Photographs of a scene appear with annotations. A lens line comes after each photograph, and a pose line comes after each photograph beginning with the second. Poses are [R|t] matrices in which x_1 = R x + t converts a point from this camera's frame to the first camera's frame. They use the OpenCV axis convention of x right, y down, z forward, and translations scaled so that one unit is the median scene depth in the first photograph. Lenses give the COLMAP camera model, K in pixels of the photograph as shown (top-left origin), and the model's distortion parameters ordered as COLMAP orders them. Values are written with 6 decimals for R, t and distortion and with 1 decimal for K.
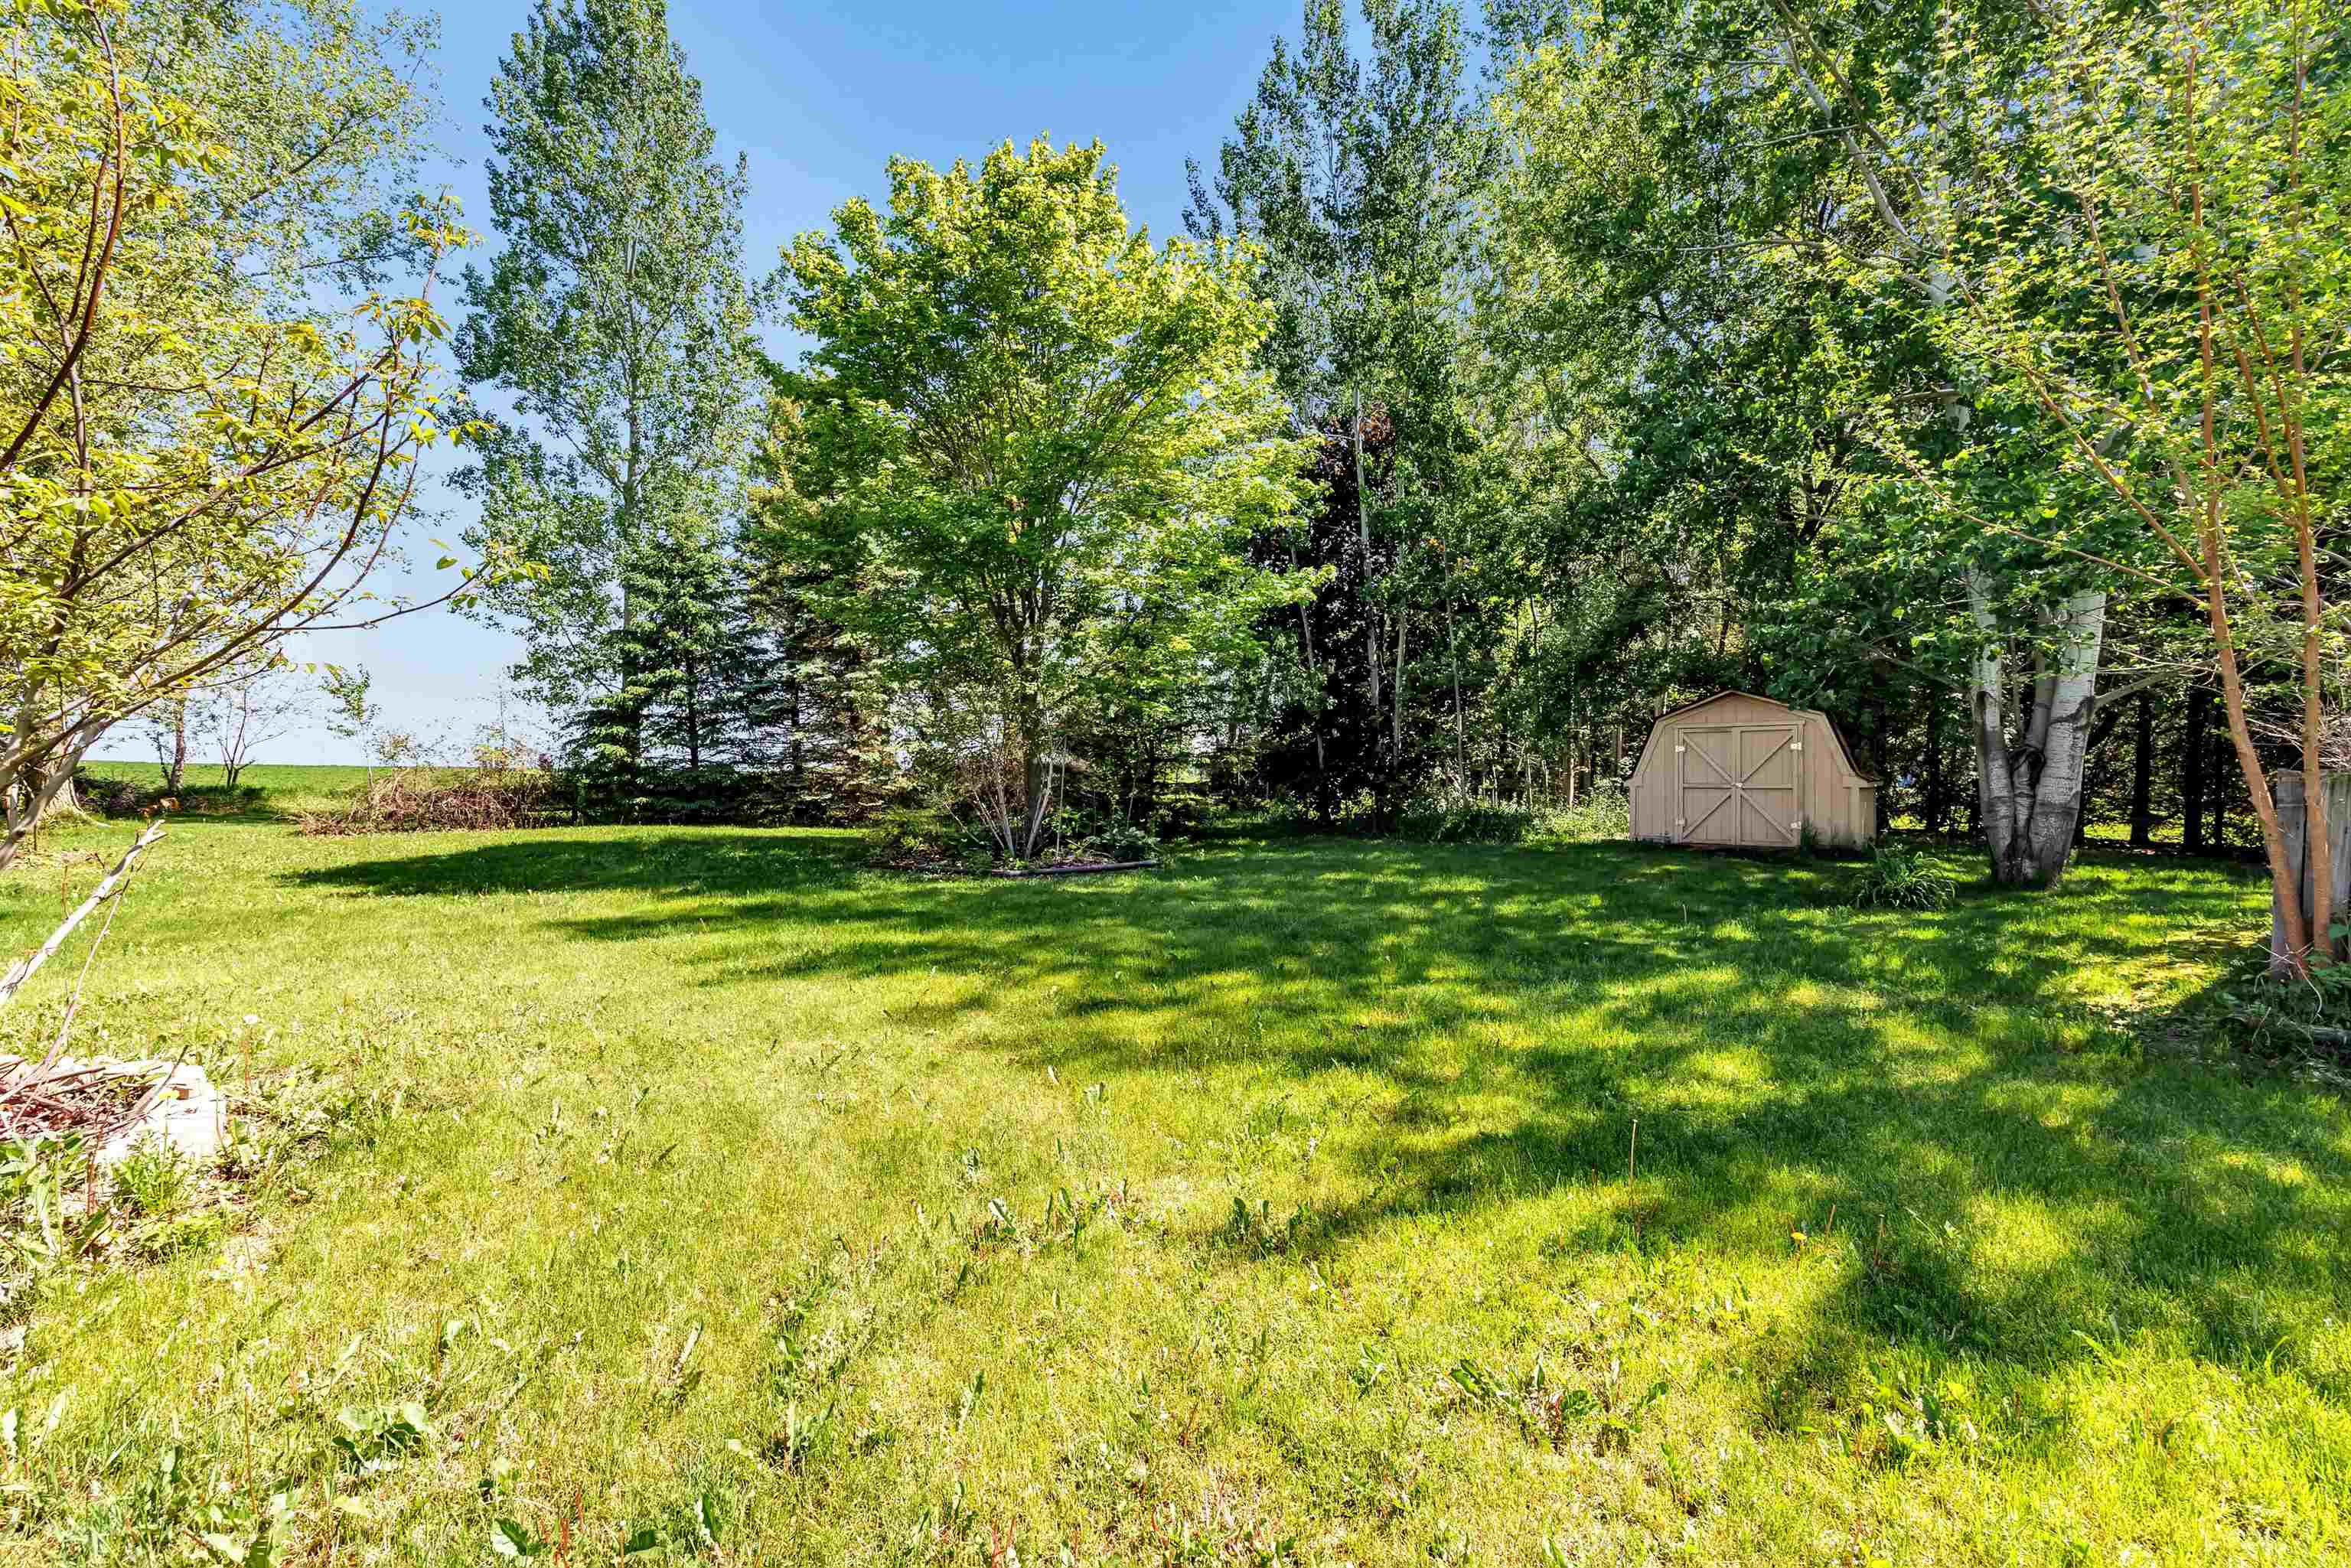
lens RADIAL K [[964.3, 0, 1168.7], [0, 964.3, 785.6], [0, 0, 1]] dist [0.002214, -0.000010]
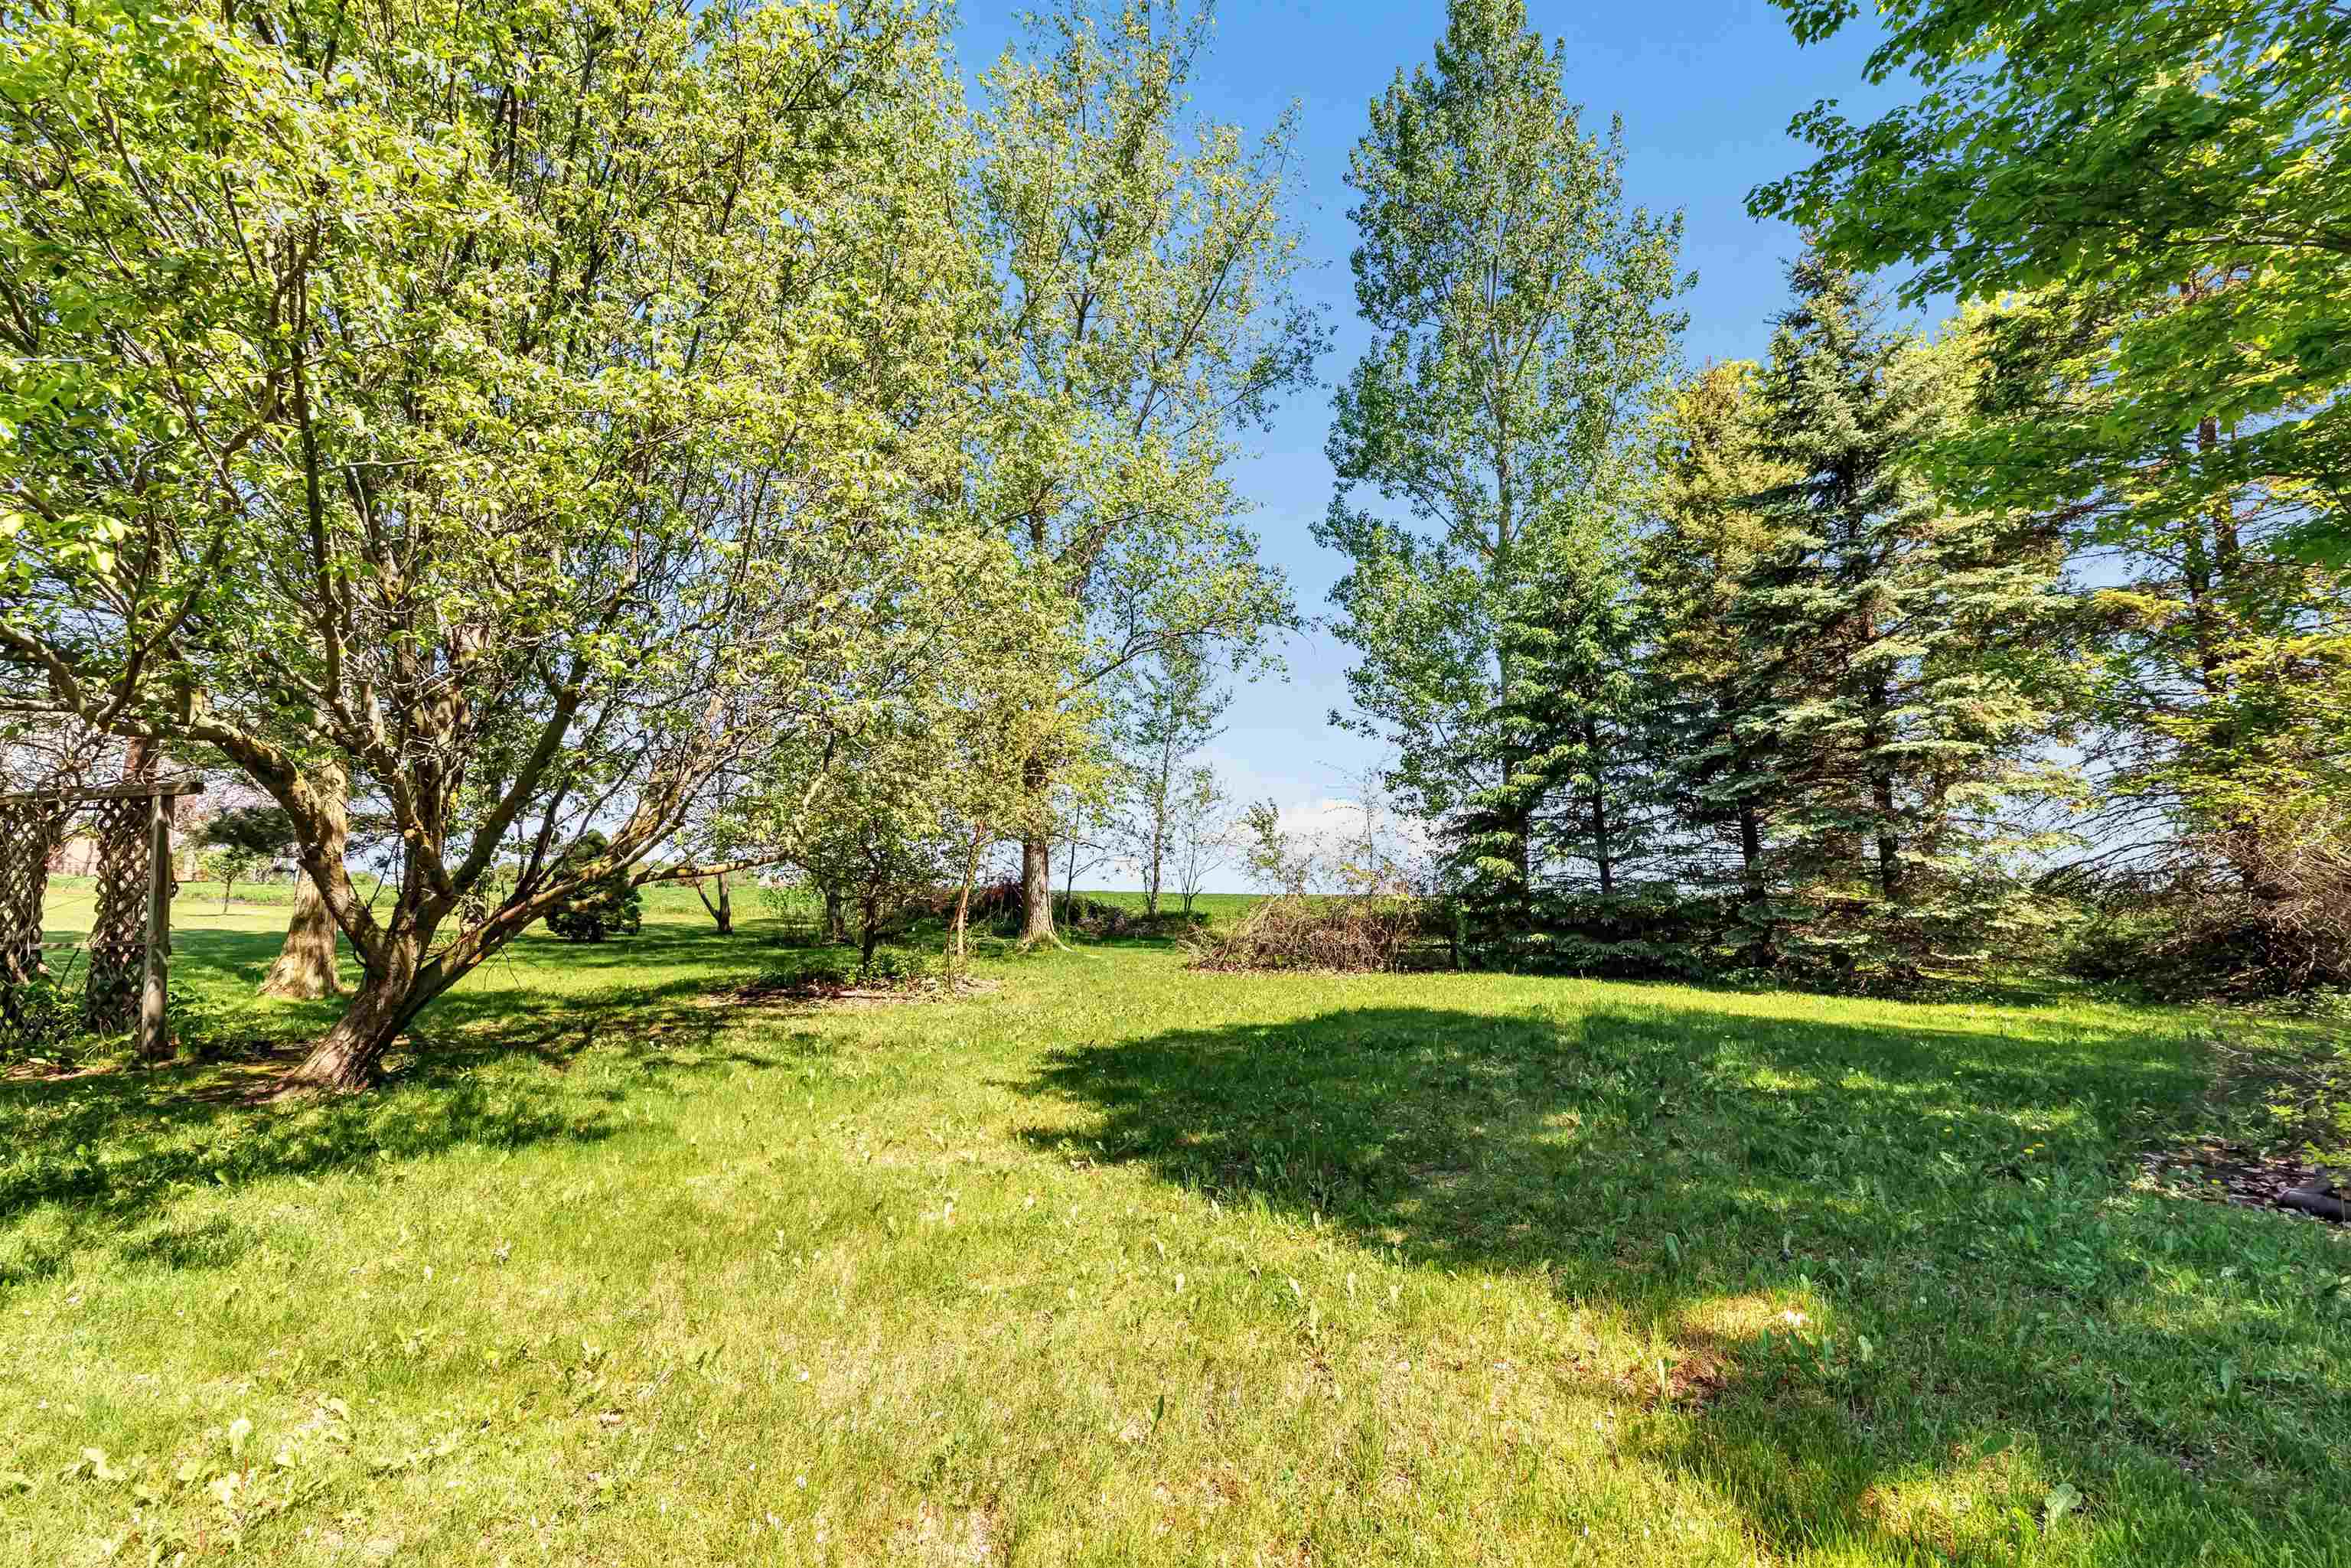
lens RADIAL K [[964.3, 0, 1168.5], [0, 964.3, 775.6], [0, 0, 1]] dist [0.002214, -0.000010]
pose [[0.664119, -0.098005, -0.741175, -0.185701], [-0.008951, 0.990257, -0.138961, -0.001178], [0.747573, 0.098921, 0.656772, 0.315585]]
